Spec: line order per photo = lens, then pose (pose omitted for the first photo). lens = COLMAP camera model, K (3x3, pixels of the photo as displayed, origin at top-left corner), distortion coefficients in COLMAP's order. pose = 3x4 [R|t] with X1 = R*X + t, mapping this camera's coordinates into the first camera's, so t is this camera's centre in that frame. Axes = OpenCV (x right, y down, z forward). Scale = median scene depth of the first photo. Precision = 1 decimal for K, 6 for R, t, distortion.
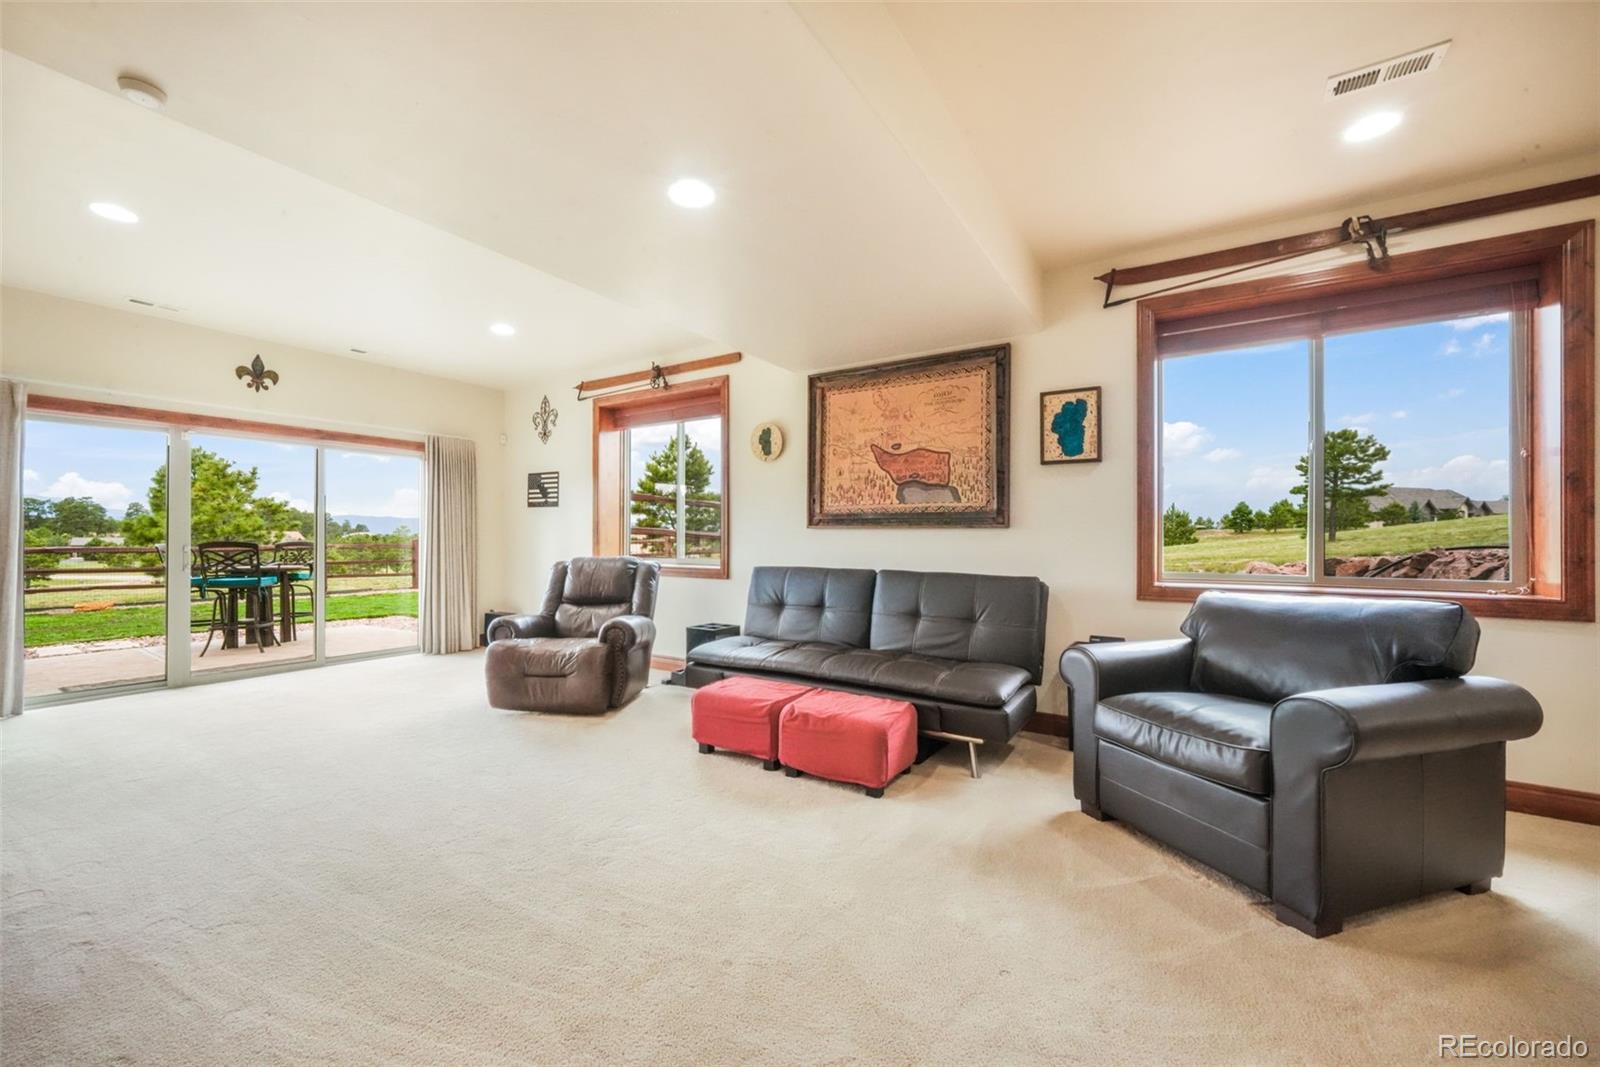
lens RADIAL K [[616.4, 0, 800.3], [0, 616.4, 536.9], [0, 0, 1]] dist [-0.011811, -0.000090]
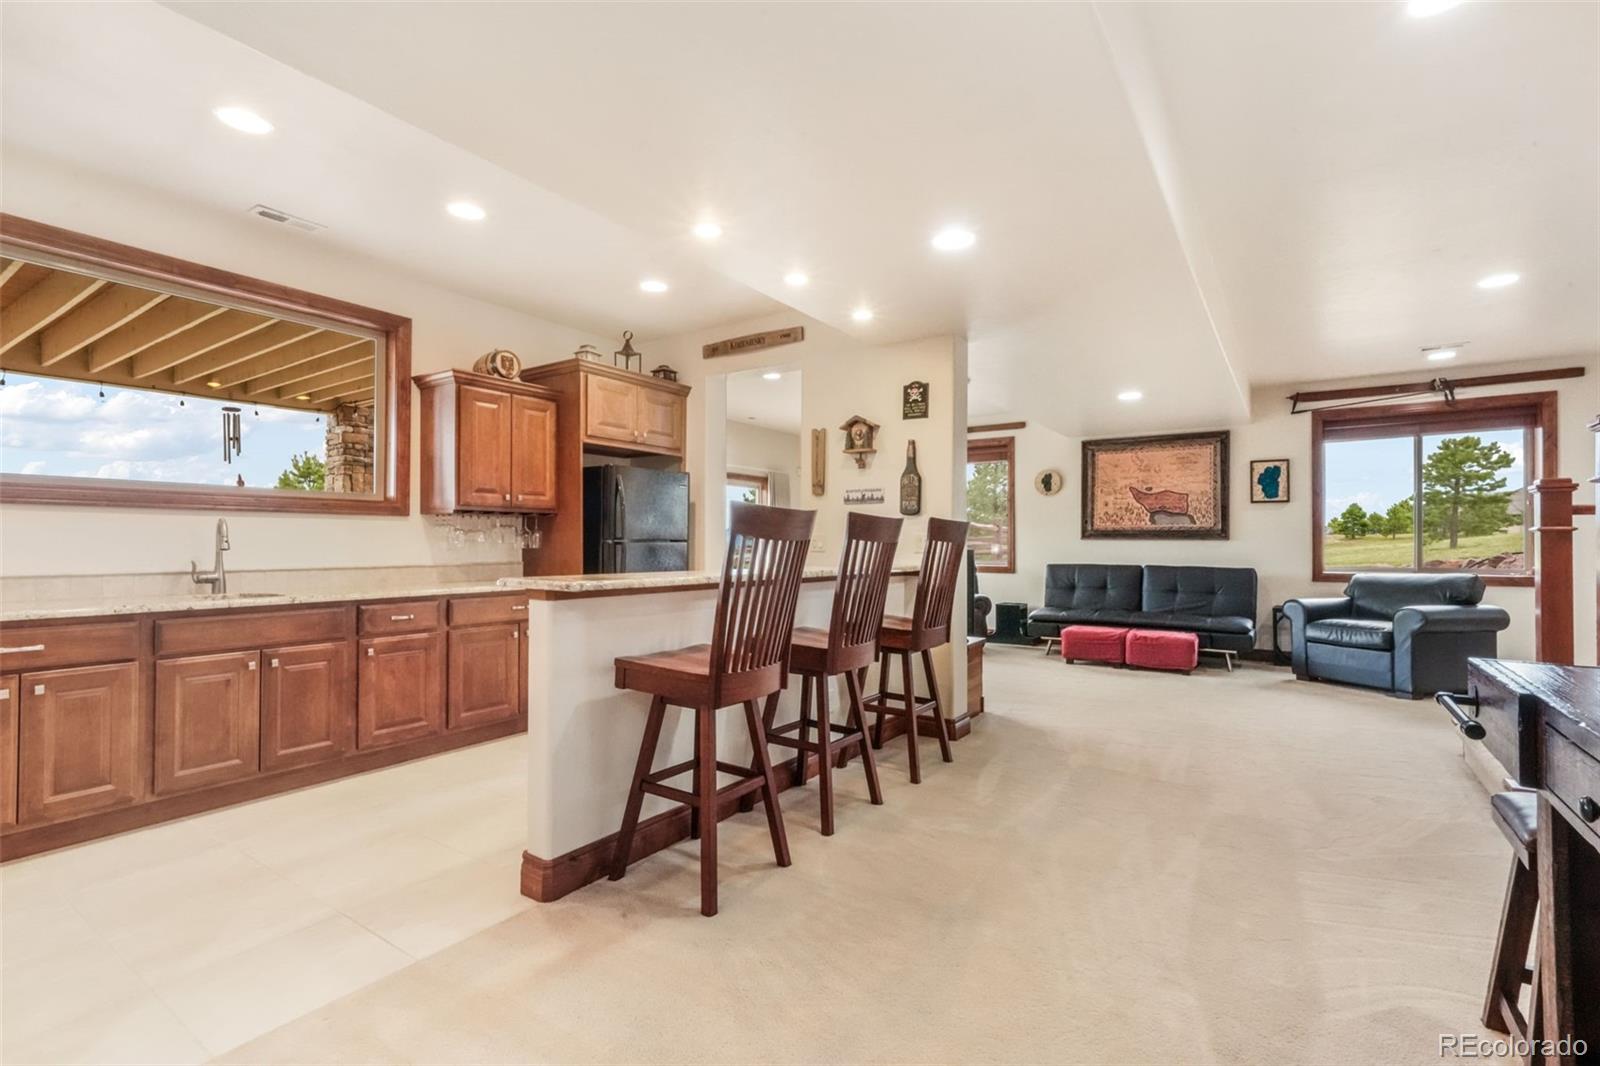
lens RADIAL K [[720.2, 0, 790.0], [0, 720.2, 538.3], [0, 0, 1]] dist [-0.000084, 0.000339]
pose [[0.999273, 0.000326, -0.038123, -0.765762], [-0.000576, 0.999978, -0.006564, -0.004927], [0.038120, 0.006582, 0.999252, -0.988228]]
